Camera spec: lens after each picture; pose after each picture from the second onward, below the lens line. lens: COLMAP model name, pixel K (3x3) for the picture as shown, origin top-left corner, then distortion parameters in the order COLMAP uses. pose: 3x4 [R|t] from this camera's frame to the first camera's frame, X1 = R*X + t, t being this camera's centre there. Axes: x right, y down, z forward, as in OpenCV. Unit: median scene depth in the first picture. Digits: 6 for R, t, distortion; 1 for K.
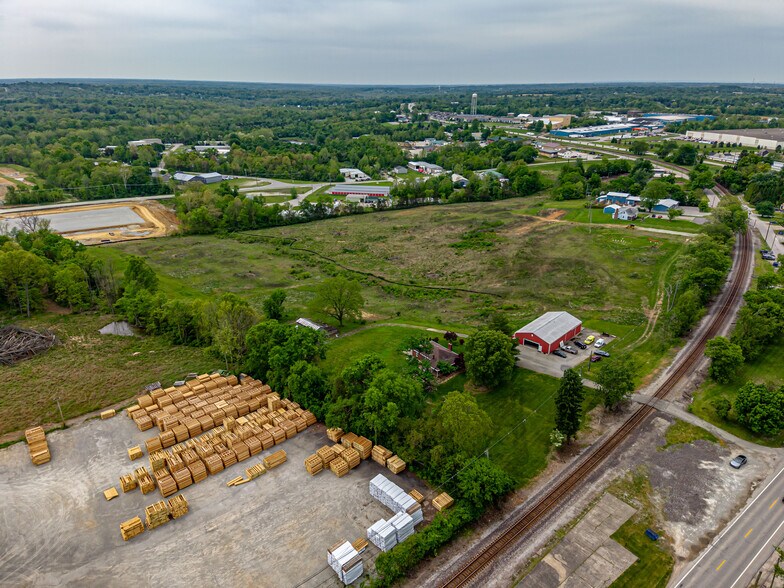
lens RADIAL K [[497.3, 0, 392.1], [0, 497.3, 304.8], [0, 0, 1]] dist [0.224863, -0.211250]
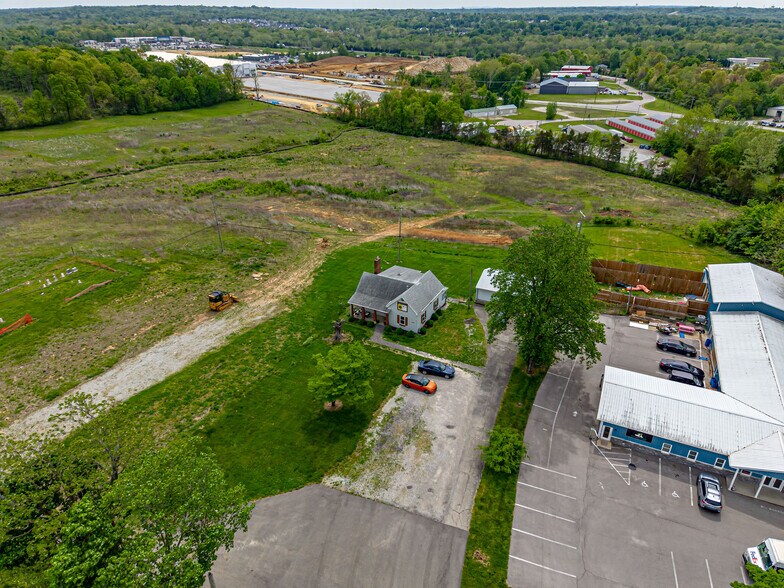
lens RADIAL K [[499.1, 0, 393.3], [0, 499.1, 300.8], [0, 0, 1]] dist [0.255728, -0.257691]
pose [[0.244811, 0.469357, -0.848394, 0.811536], [-0.385178, 0.850089, 0.359148, -0.319712], [0.889778, 0.238859, 0.388897, 1.117692]]
